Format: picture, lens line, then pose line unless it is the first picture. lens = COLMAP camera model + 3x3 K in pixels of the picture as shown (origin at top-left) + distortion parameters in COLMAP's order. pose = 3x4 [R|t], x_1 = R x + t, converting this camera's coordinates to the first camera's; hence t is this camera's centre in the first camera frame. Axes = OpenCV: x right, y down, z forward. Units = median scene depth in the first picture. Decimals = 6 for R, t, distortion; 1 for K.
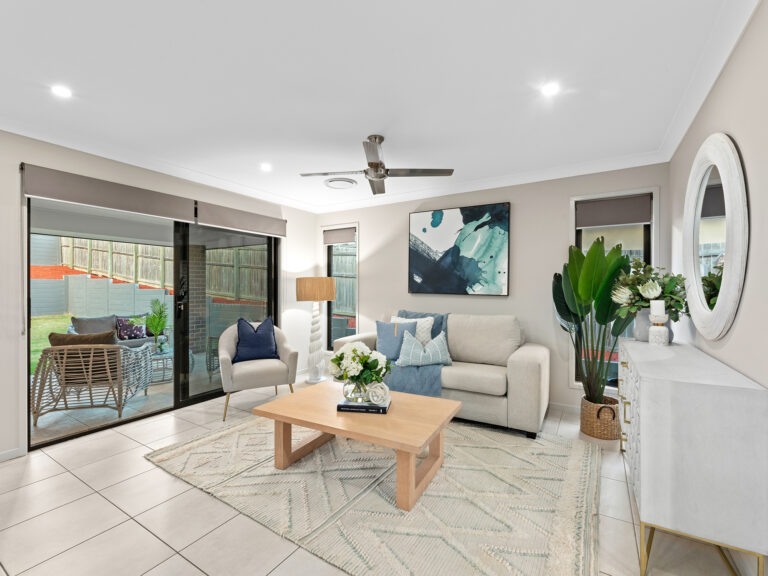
lens RADIAL K [[342.2, 0, 385.0], [0, 342.2, 290.0], [0, 0, 1]] dist [0.004991, 0.000594]
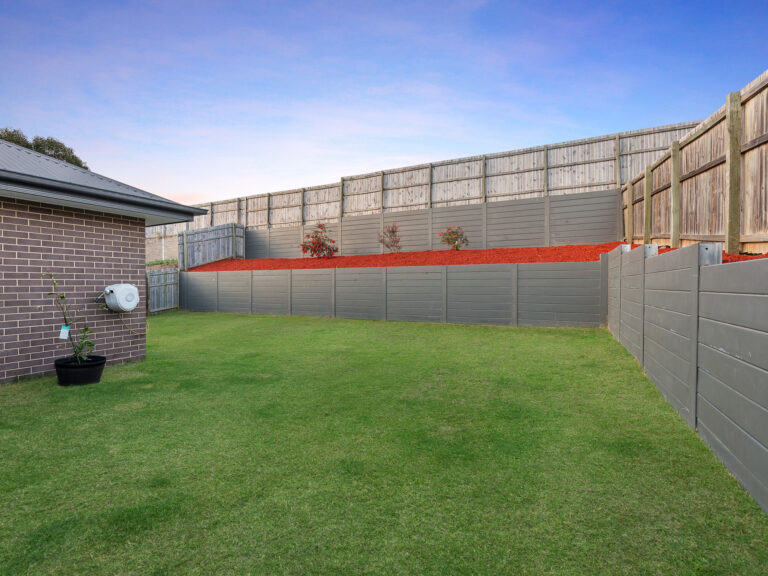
lens RADIAL K [[329.9, 0, 386.1], [0, 329.9, 286.2], [0, 0, 1]] dist [-0.001647, -0.000219]
pose [[0.067821, 0.007426, -0.997670, -0.482886], [-0.002077, 0.999971, 0.007302, 0.006163], [0.997695, 0.001577, 0.067835, 0.705836]]
